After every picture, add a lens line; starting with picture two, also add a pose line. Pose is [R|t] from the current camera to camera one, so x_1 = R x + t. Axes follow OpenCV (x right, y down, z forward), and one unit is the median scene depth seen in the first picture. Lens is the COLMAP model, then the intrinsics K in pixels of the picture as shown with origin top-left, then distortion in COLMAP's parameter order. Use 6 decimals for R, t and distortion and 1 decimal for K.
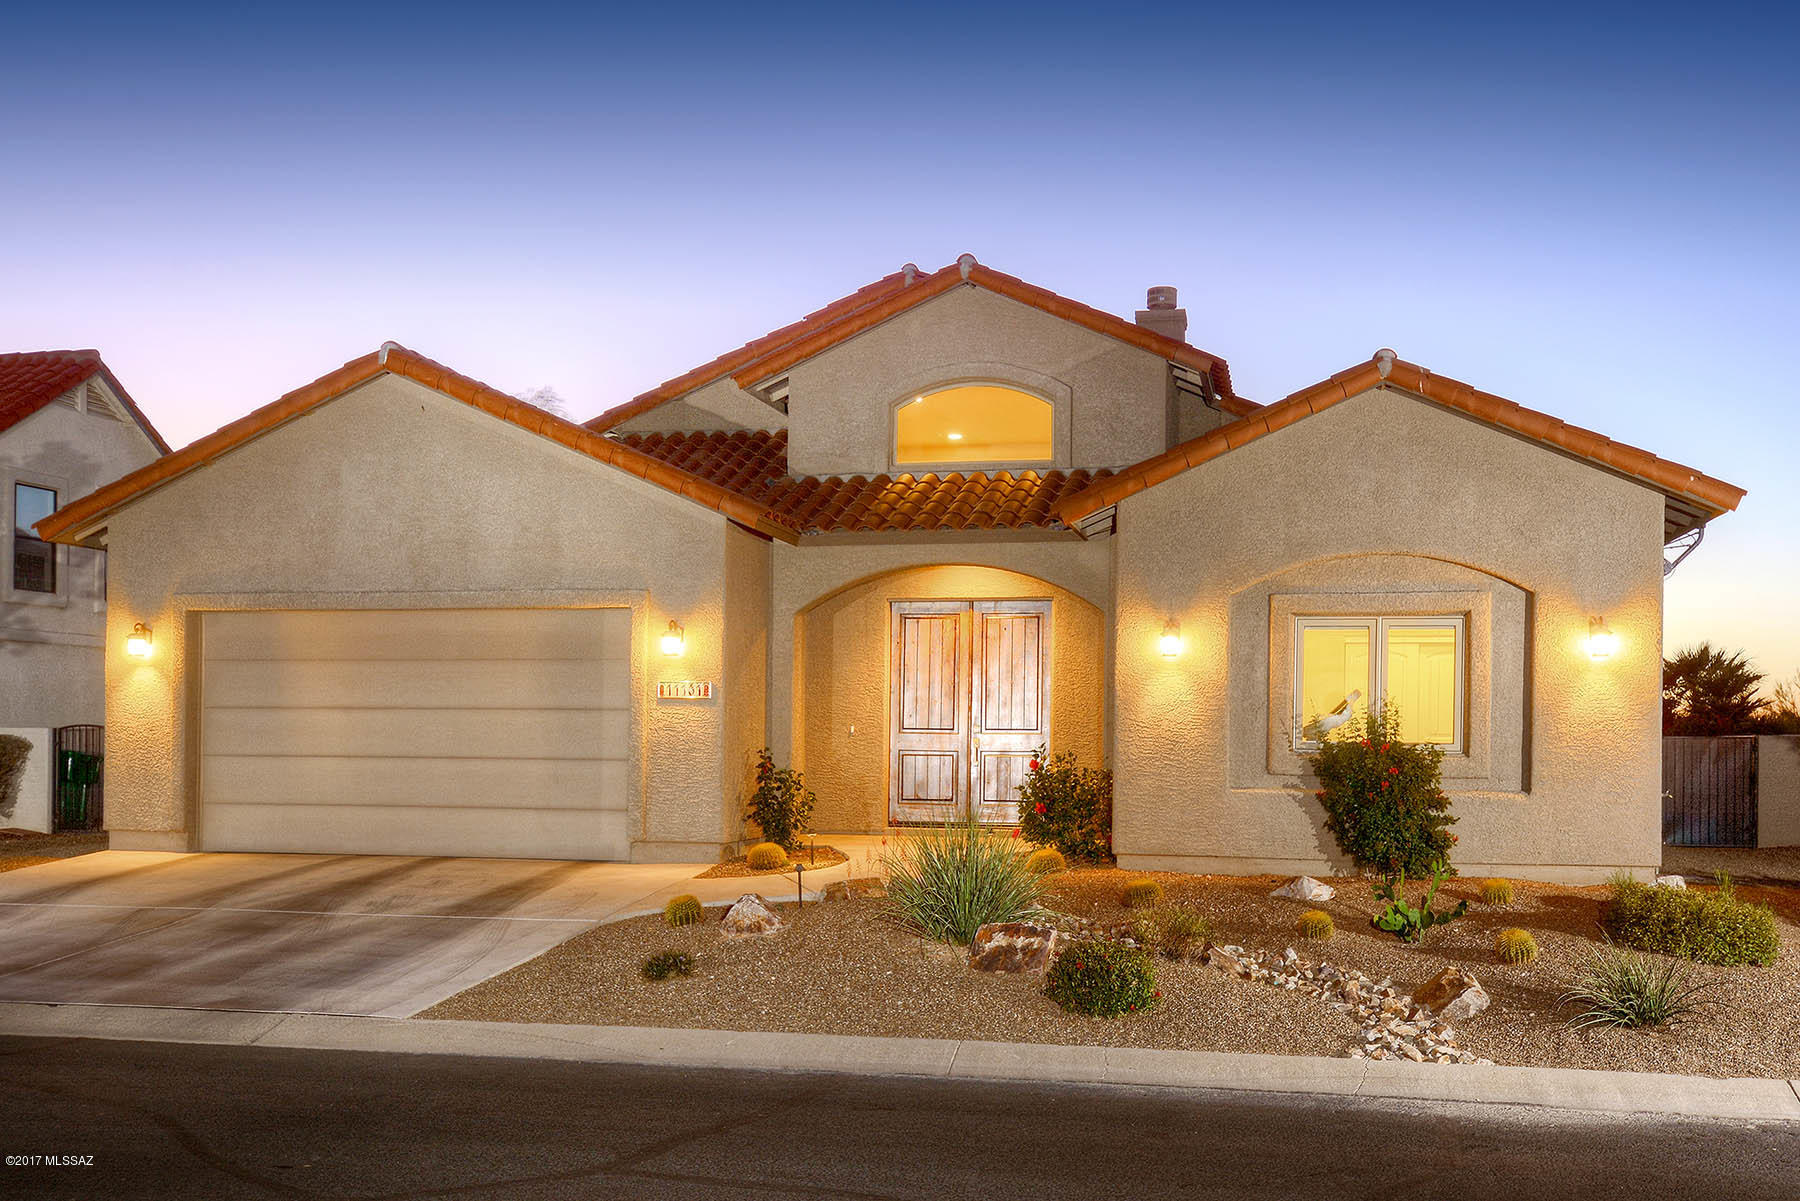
lens RADIAL K [[1491.8, 0, 900.0], [0, 1491.8, 600.5], [0, 0, 1]] dist [0.008721, 0.010727]
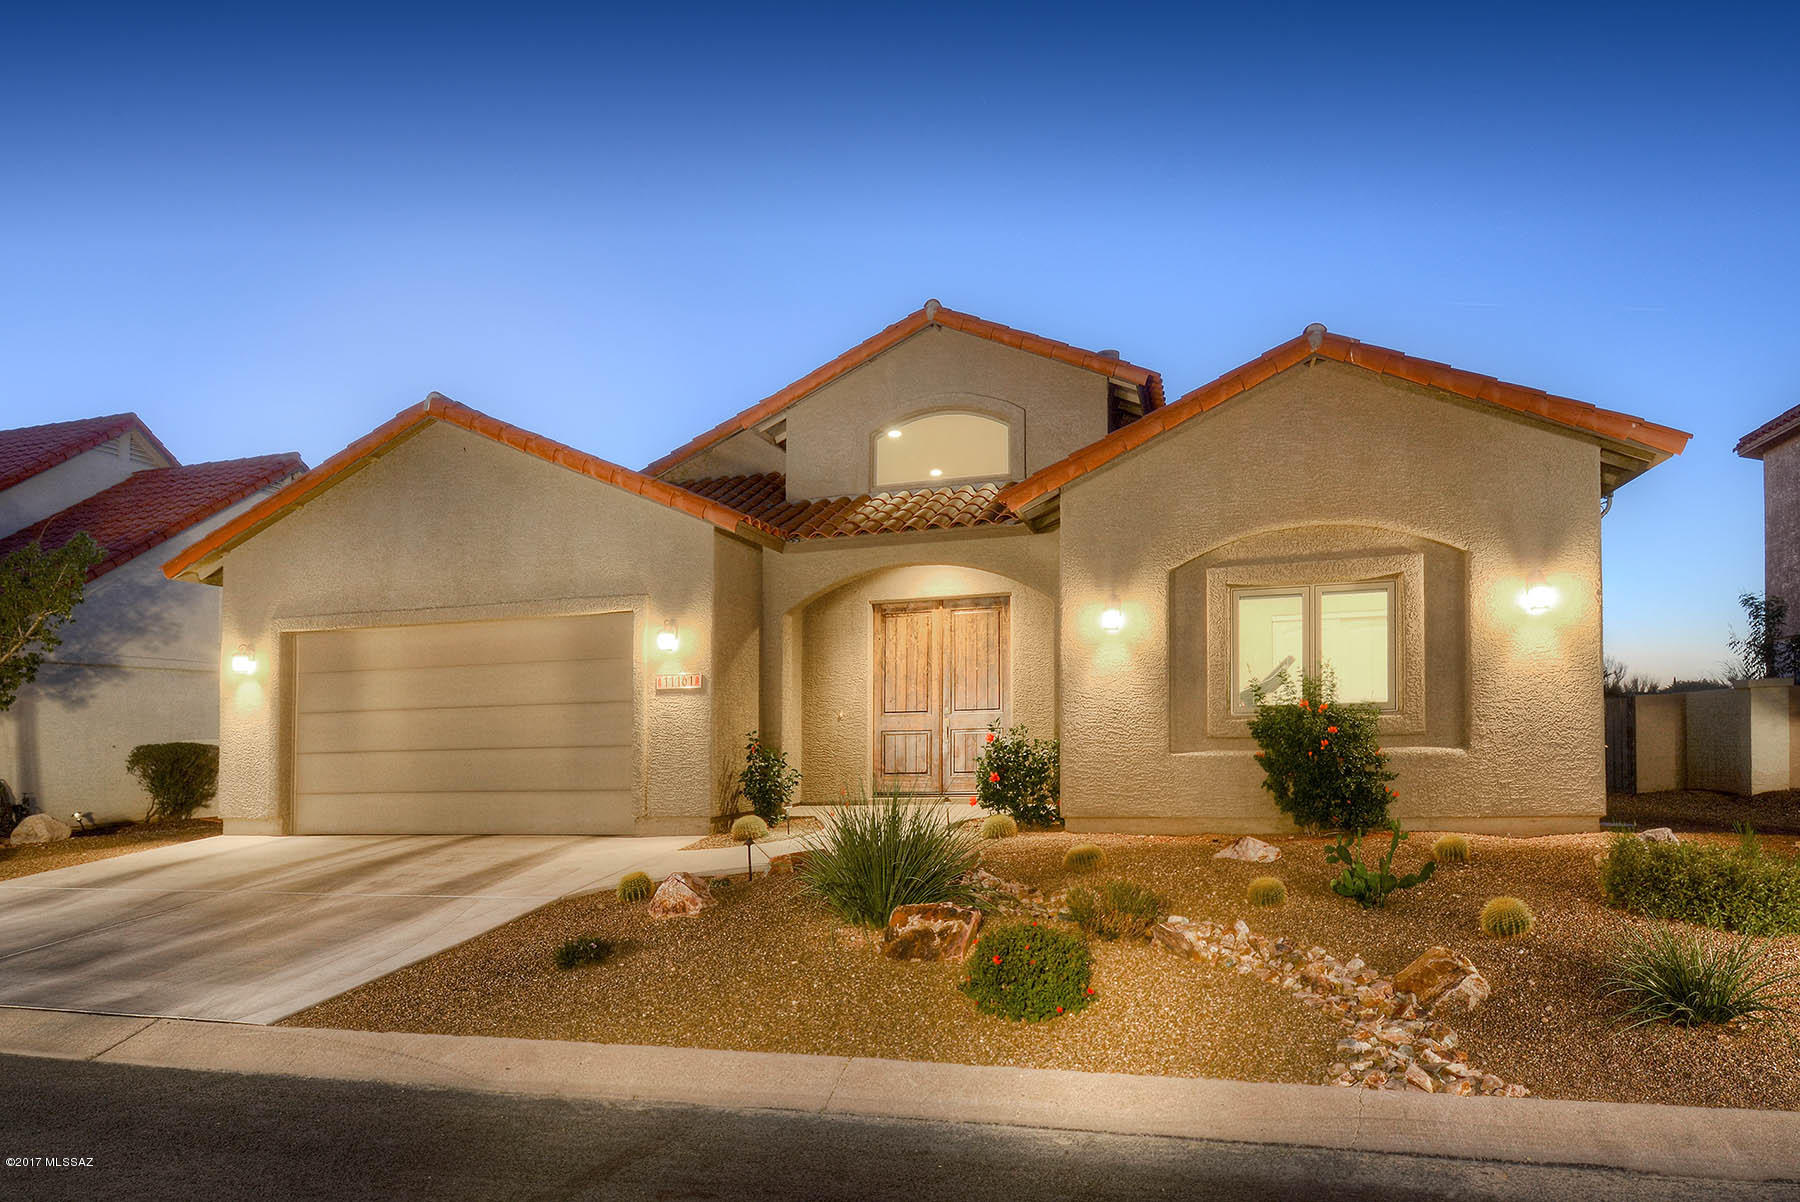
lens RADIAL K [[1159.2, 0, 902.1], [0, 1159.2, 689.5], [0, 0, 1]] dist [0.005138, -0.000332]
pose [[0.999523, -0.029740, -0.008358, 0.038983], [0.030180, 0.997822, 0.058655, 0.027063], [0.006595, -0.058879, 0.998243, 0.181011]]
